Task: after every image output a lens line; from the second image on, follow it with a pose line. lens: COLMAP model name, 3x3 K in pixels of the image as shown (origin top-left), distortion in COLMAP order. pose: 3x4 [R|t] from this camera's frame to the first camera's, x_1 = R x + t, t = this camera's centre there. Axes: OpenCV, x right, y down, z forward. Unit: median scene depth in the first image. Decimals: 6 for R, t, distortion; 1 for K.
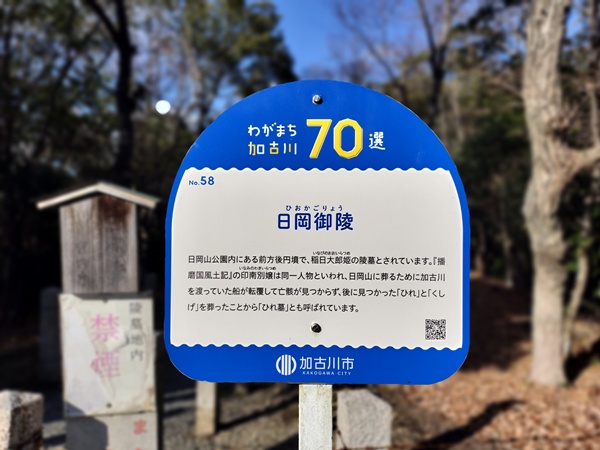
lens RADIAL K [[445.4, 0, 300.0], [0, 445.4, 225.0], [0, 0, 1]] dist [-0.005974, -0.004074]
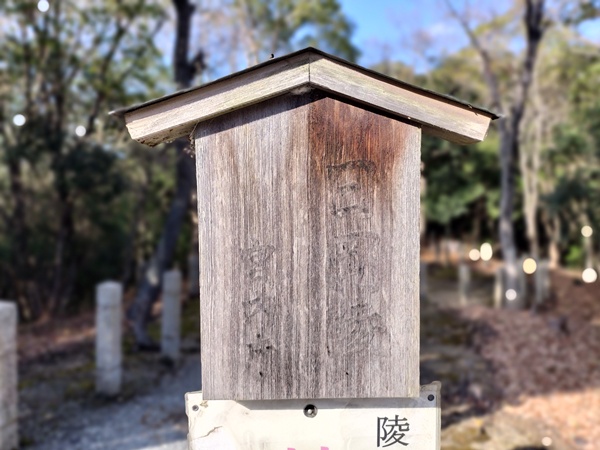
lens RADIAL K [[445.4, 0, 300.0], [0, 445.4, 225.0], [0, 0, 1]] dist [-0.005974, -0.004074]
pose [[0.996012, 0.009650, -0.088699, -0.417611], [-0.006566, 0.999366, 0.034986, 0.011231], [0.088980, -0.034264, 0.995444, 0.655781]]
